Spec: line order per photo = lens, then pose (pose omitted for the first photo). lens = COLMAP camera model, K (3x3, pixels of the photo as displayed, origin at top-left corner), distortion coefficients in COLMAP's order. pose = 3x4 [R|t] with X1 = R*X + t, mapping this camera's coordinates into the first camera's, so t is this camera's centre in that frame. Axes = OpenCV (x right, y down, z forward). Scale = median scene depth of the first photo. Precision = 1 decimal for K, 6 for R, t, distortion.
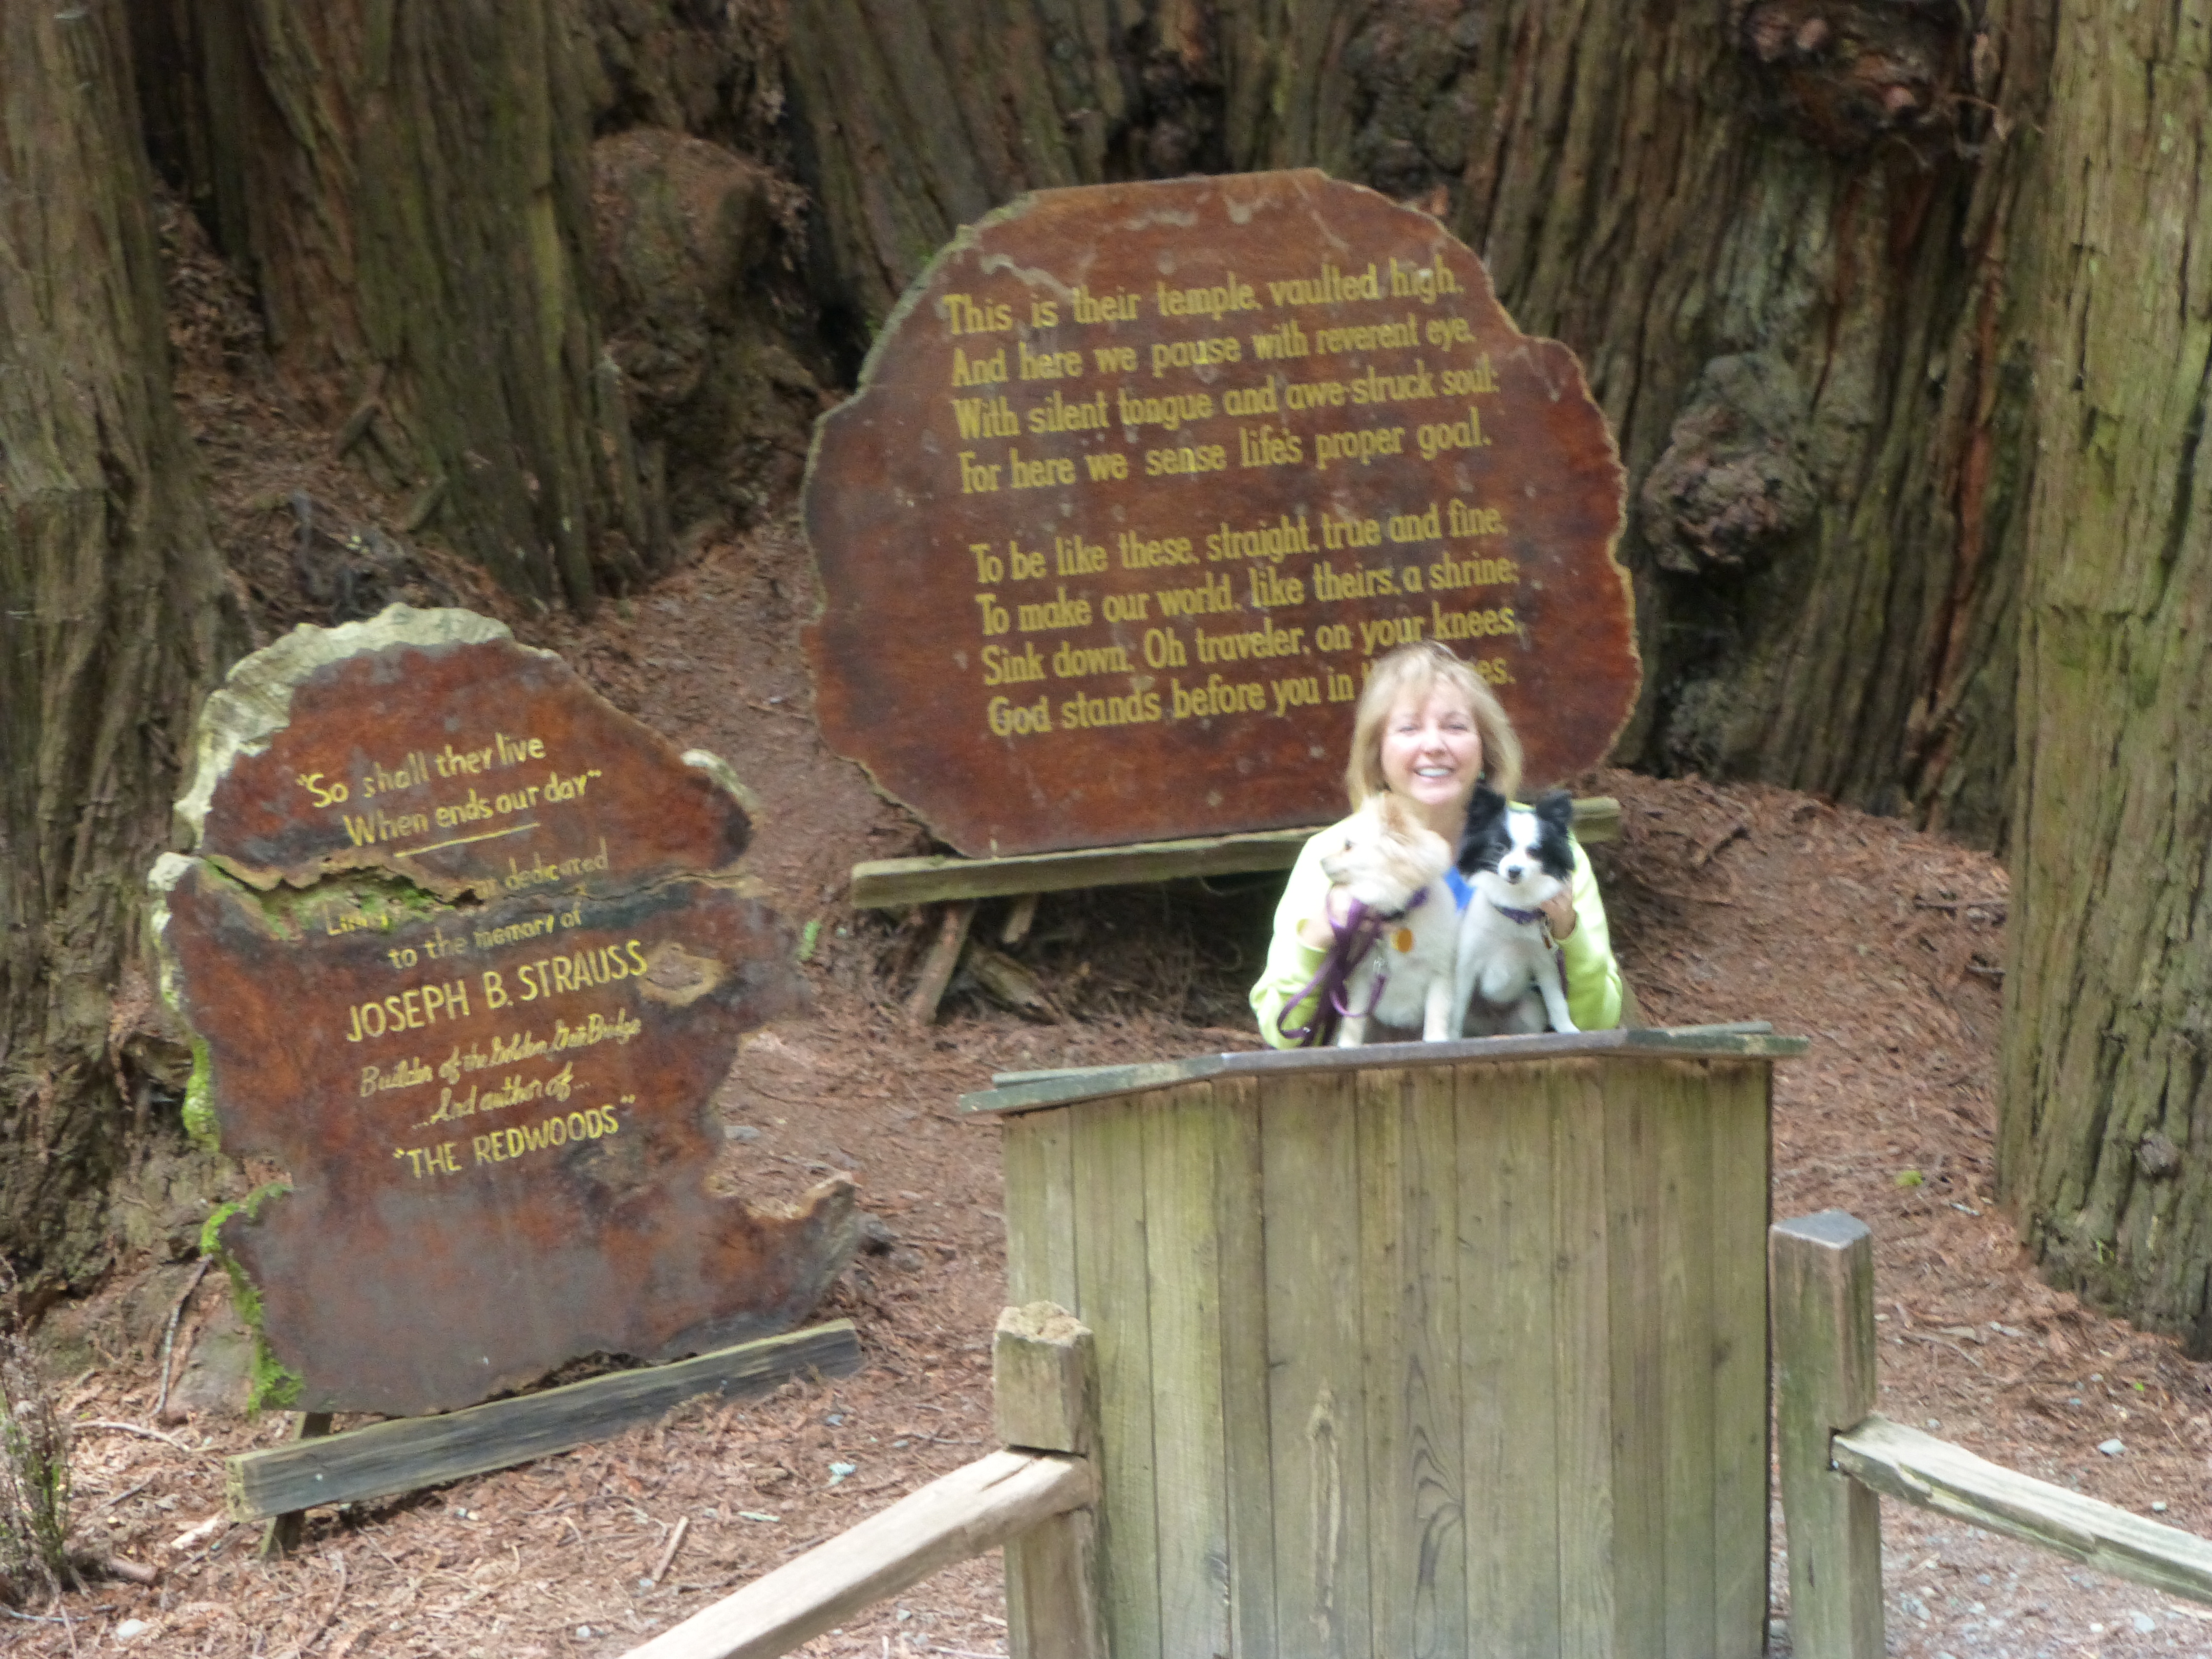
lens RADIAL K [[5278.7, 0, 1105.7], [0, 5278.7, 903.7], [0, 0, 1]] dist [0.572413, -8.204729]
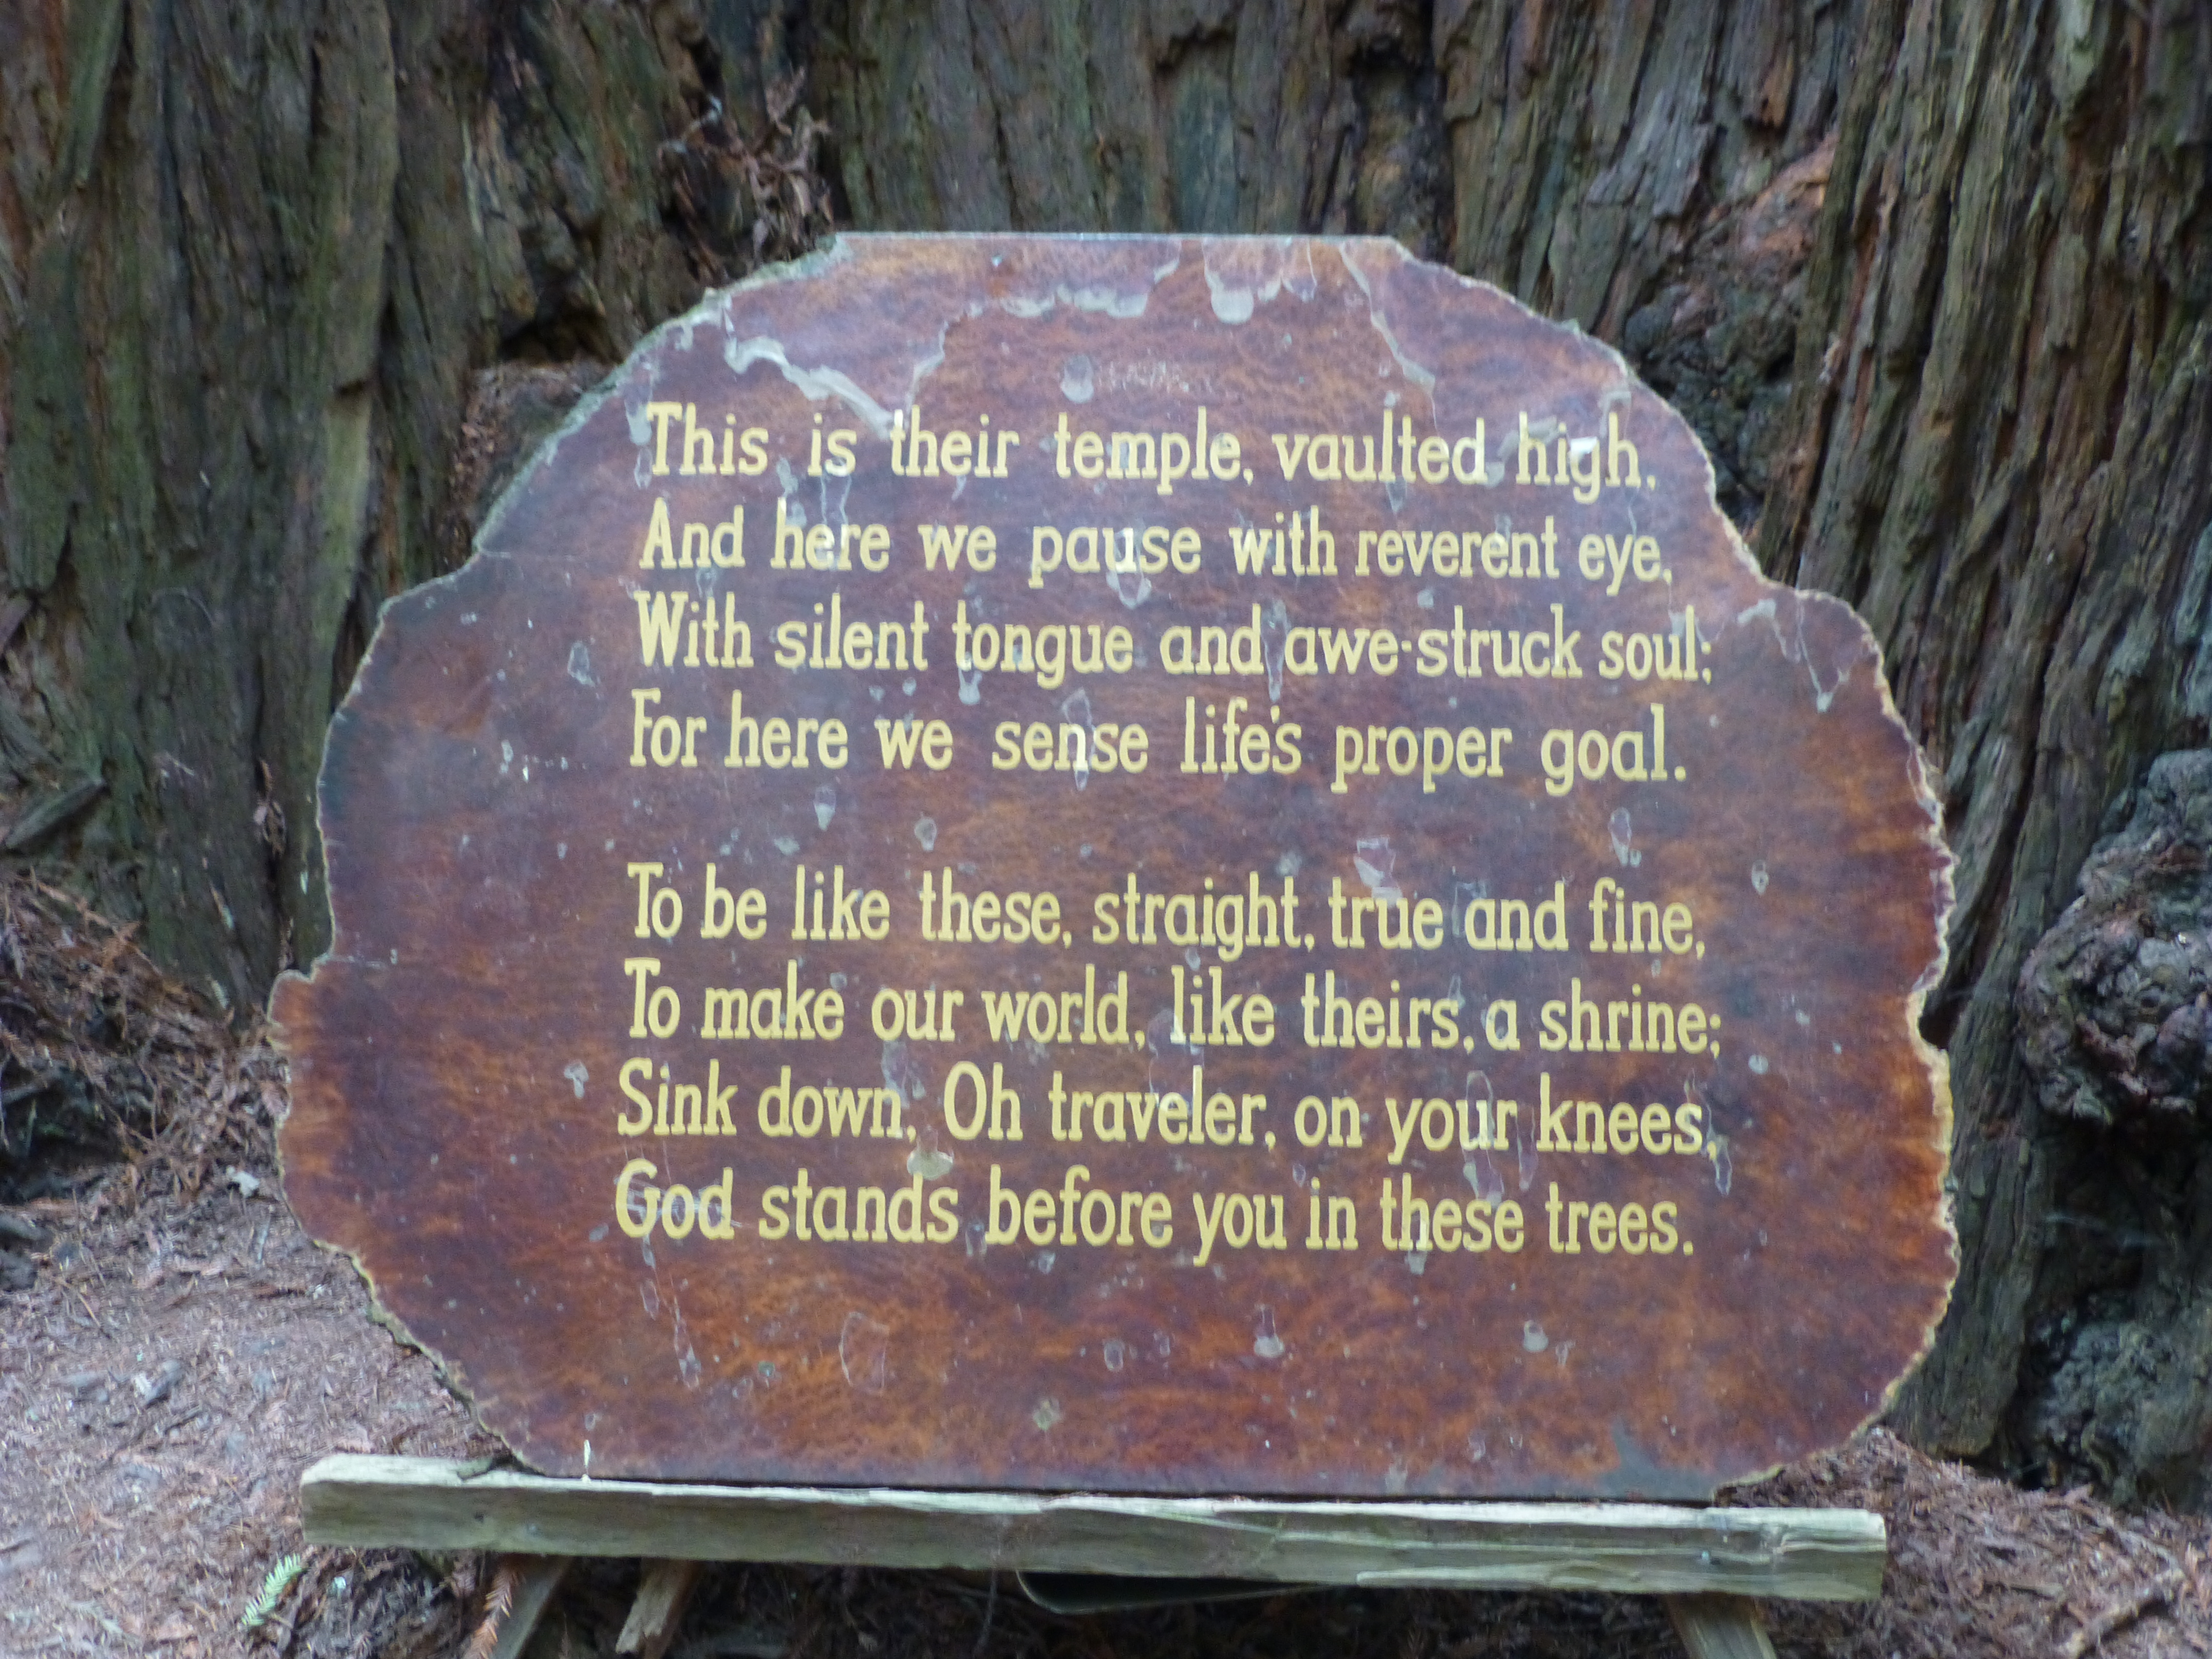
lens RADIAL K [[3197.4, 0, 1088.9], [0, 3197.4, 900.3], [0, 0, 1]] dist [-0.017769, -0.149616]
pose [[0.968543, 0.083473, -0.234427, 0.090856], [-0.124236, 0.978457, -0.164887, -0.018224], [0.215613, 0.188825, 0.958048, 0.706534]]
